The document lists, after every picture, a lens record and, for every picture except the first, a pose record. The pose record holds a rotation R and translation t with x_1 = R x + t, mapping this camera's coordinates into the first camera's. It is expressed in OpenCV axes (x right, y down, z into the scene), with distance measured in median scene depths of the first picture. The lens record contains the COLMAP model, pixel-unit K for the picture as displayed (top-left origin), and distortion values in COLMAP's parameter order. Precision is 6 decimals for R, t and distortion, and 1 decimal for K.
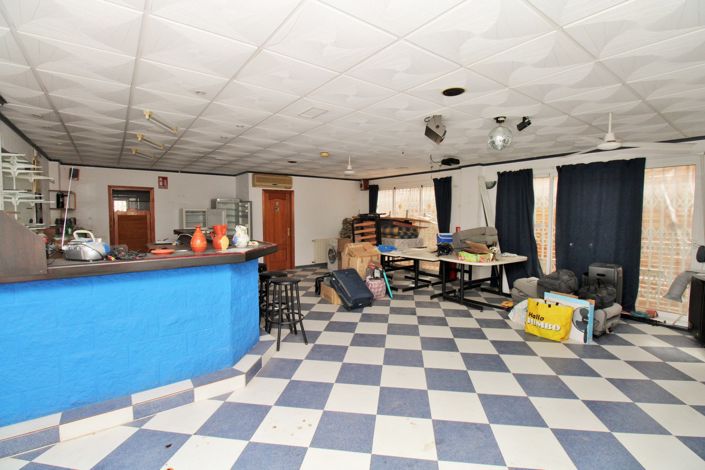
lens RADIAL K [[333.6, 0, 354.8], [0, 333.6, 224.1], [0, 0, 1]] dist [0.024704, -0.025368]
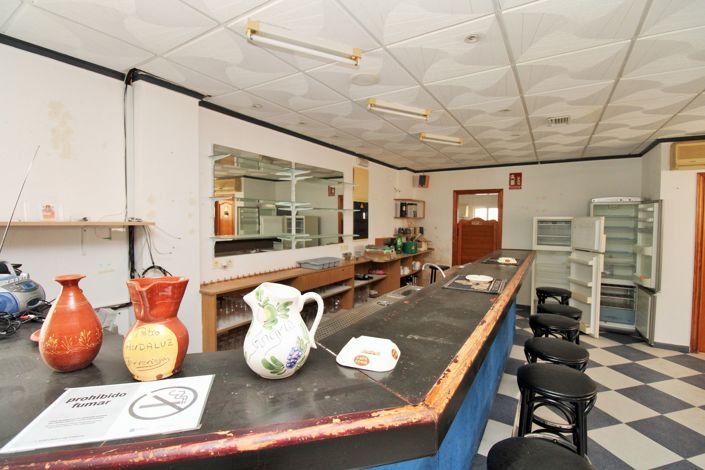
lens RADIAL K [[326.9, 0, 354.0], [0, 326.9, 231.6], [0, 0, 1]] dist [0.001202, -0.014949]
pose [[0.371450, 0.034475, -0.927813, -0.040551], [-0.035427, 0.999109, 0.022941, -0.017720], [0.927777, 0.024348, 0.372340, 0.414822]]
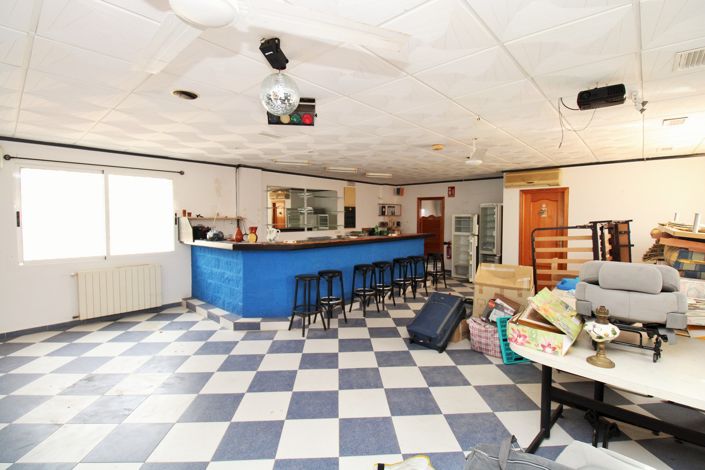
lens RADIAL K [[333.6, 0, 354.8], [0, 333.6, 224.1], [0, 0, 1]] dist [0.024704, -0.025368]
pose [[0.192144, 0.019374, -0.981175, 0.485150], [-0.034599, 0.999317, 0.012956, -0.017162], [0.980757, 0.031458, 0.192683, 0.463390]]
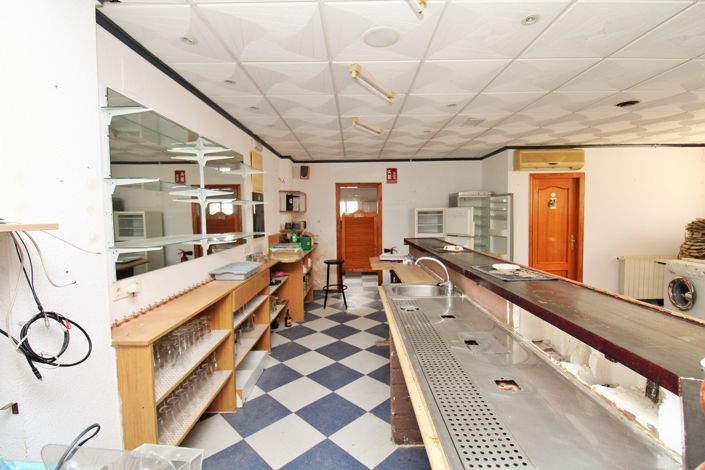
lens RADIAL K [[326.9, 0, 354.0], [0, 326.9, 231.6], [0, 0, 1]] dist [0.001202, -0.014949]
pose [[0.803674, 0.017943, -0.594799, -0.183817], [-0.001257, 0.999594, 0.028456, -0.013813], [0.595069, -0.022122, 0.803370, 0.326677]]
